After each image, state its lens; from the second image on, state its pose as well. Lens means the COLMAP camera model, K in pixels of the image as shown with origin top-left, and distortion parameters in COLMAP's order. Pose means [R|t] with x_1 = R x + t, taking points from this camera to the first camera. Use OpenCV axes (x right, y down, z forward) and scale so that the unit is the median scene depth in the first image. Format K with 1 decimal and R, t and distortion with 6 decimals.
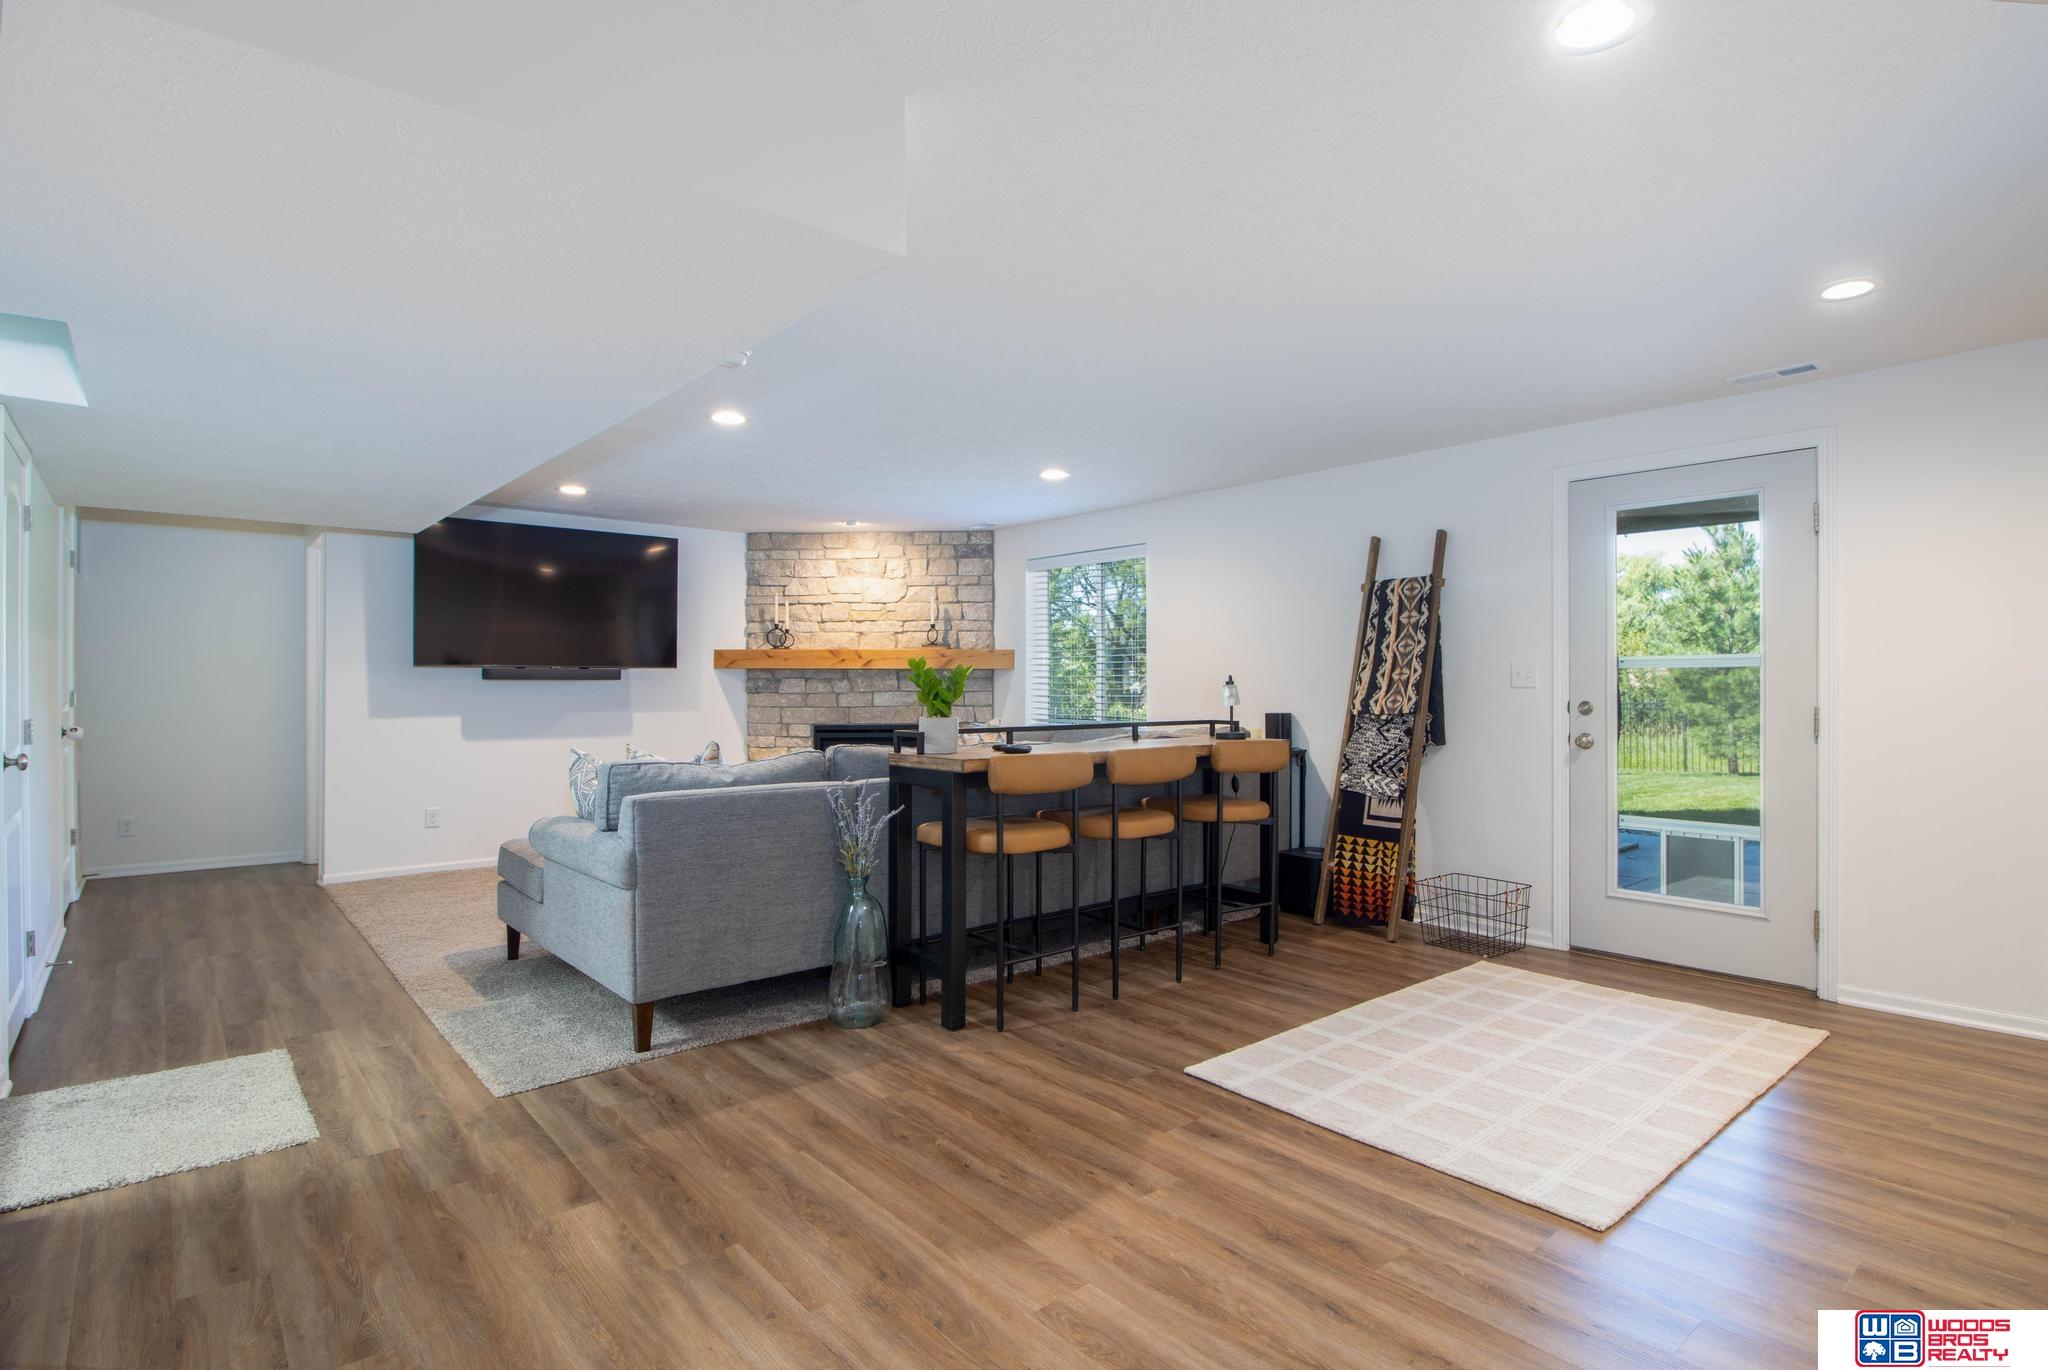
lens RADIAL K [[1046.8, 0, 1160.4], [0, 1046.8, 682.9], [0, 0, 1]] dist [0.001076, -0.014026]
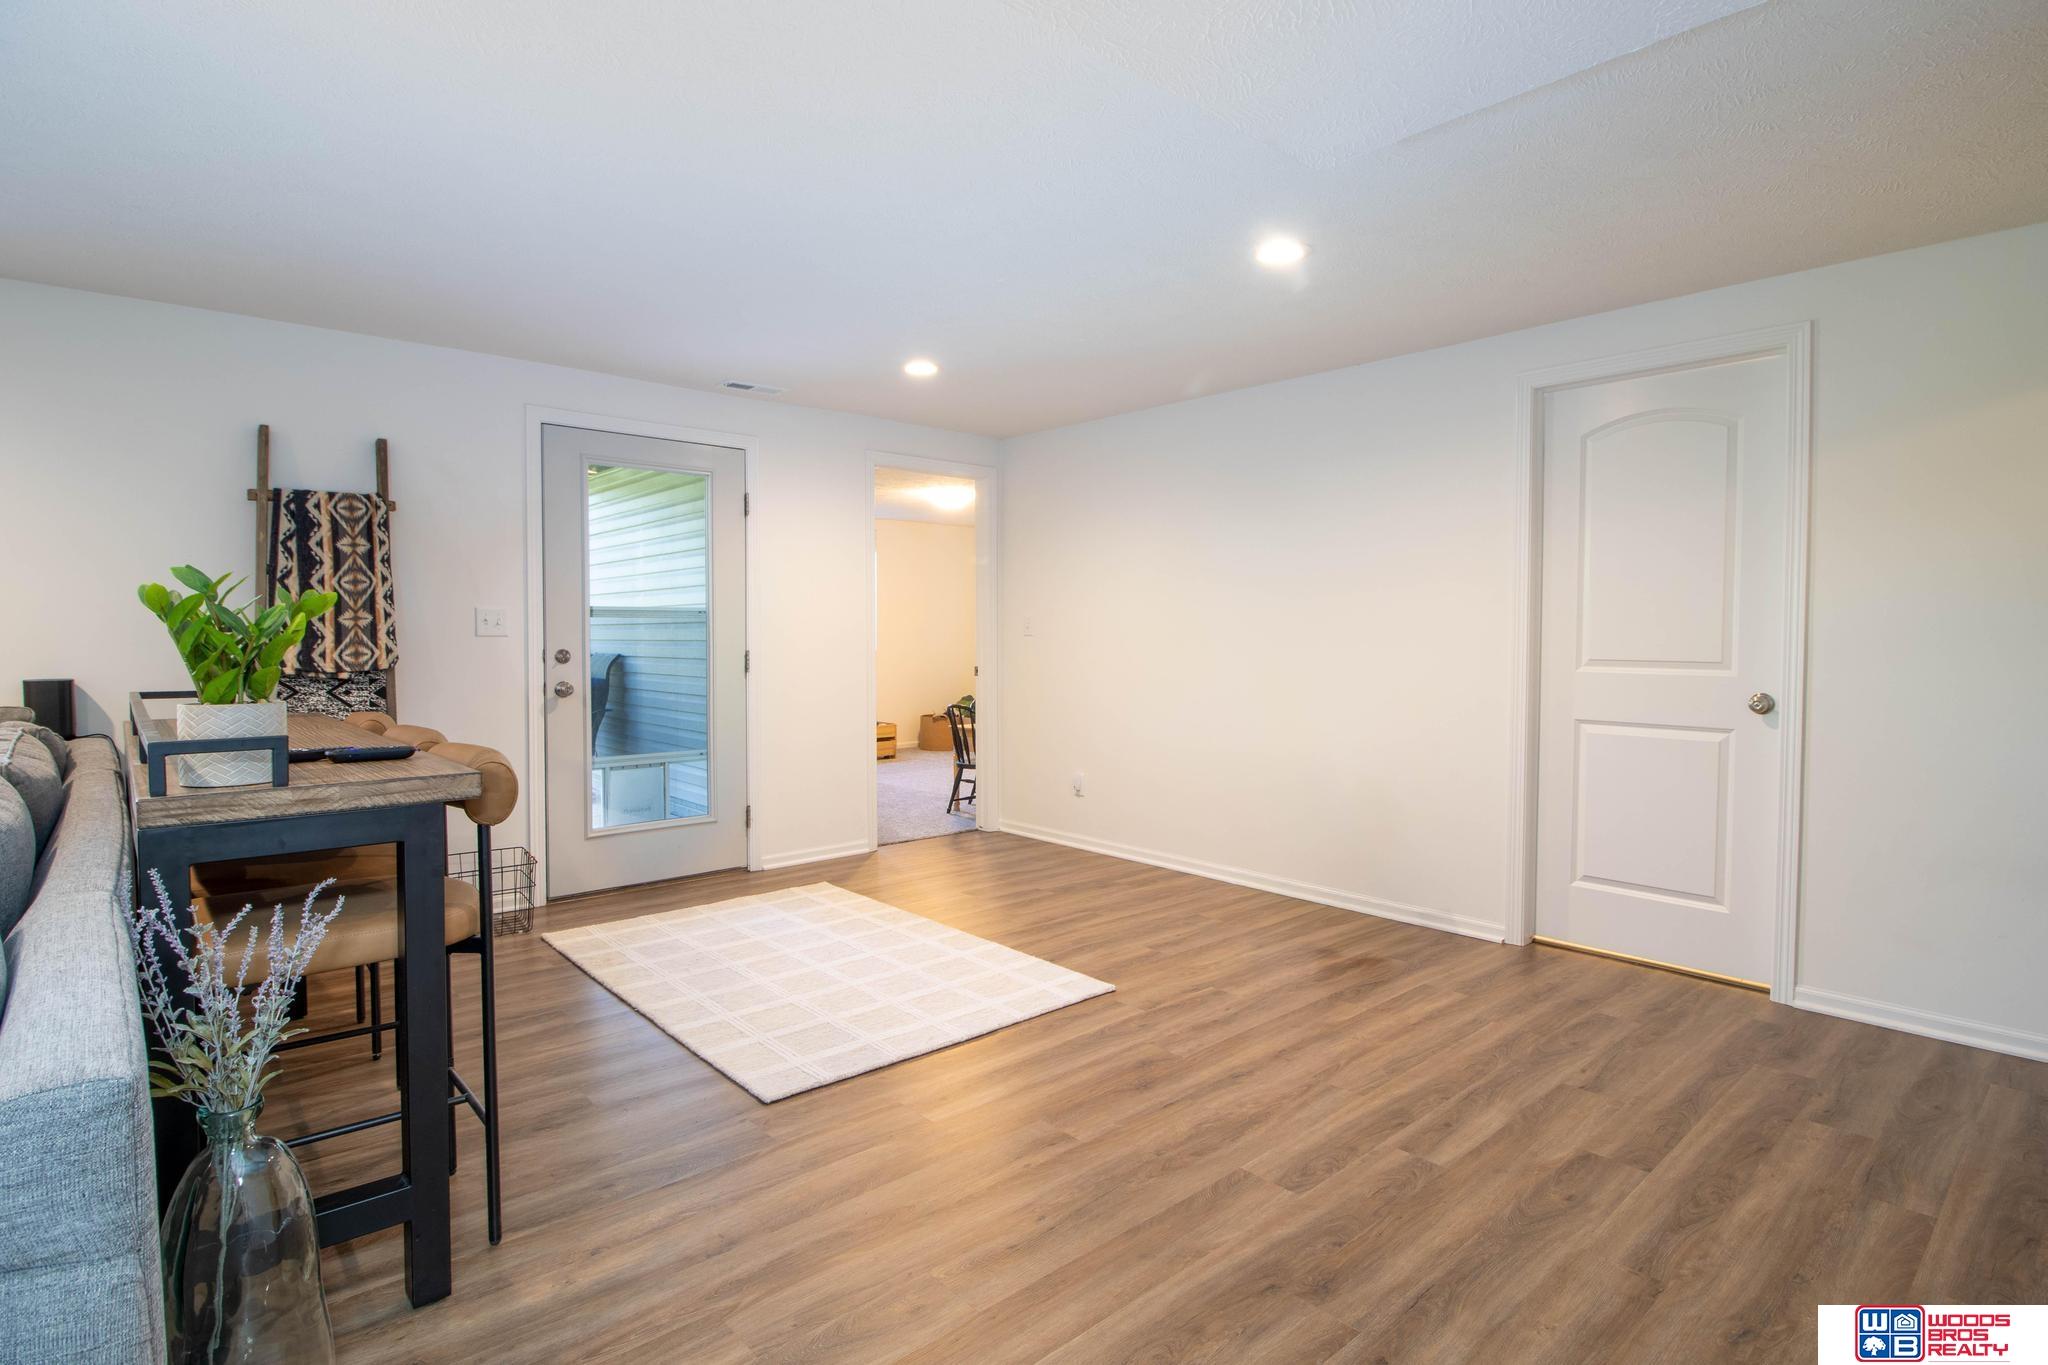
lens RADIAL K [[1004.0, 0, 954.2], [0, 1004.0, 673.1], [0, 0, 1]] dist [-0.016914, -0.000091]
pose [[0.075946, -0.037599, 0.996403, -0.356396], [-0.002417, 0.999279, 0.037891, 0.002086], [-0.997109, -0.005286, 0.075800, 0.385453]]
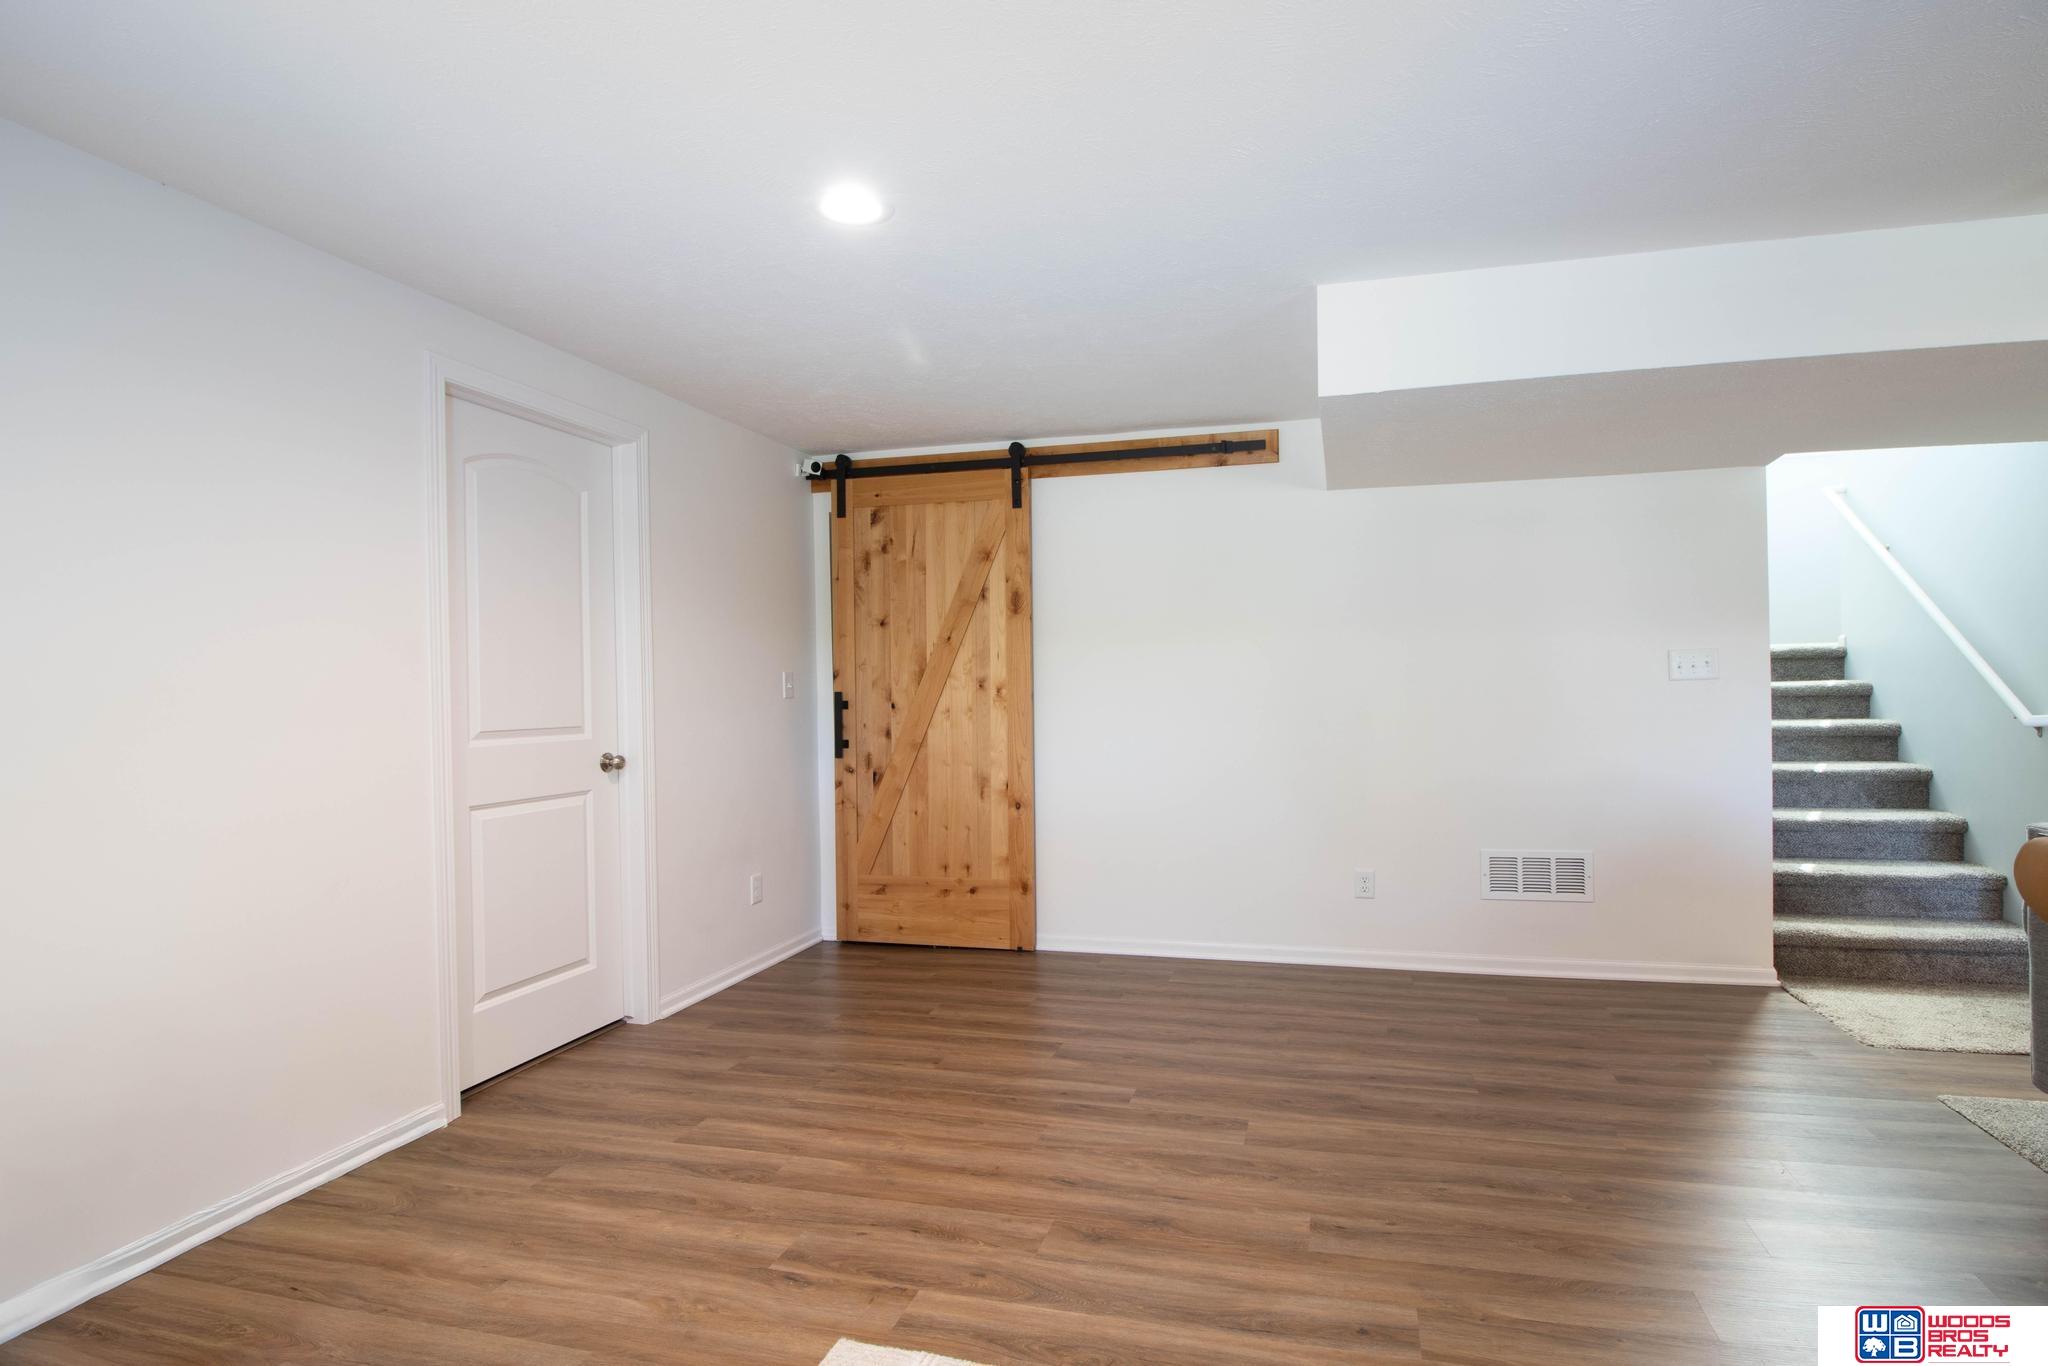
lens RADIAL K [[953.4, 0, 1130.9], [0, 953.4, 638.8], [0, 0, 1]] dist [0.001334, -0.010508]
pose [[-0.837177, -0.016471, -0.546684, 0.223476], [0.014654, 0.998512, -0.052525, 0.001090], [0.546736, -0.051984, -0.835690, 0.613255]]
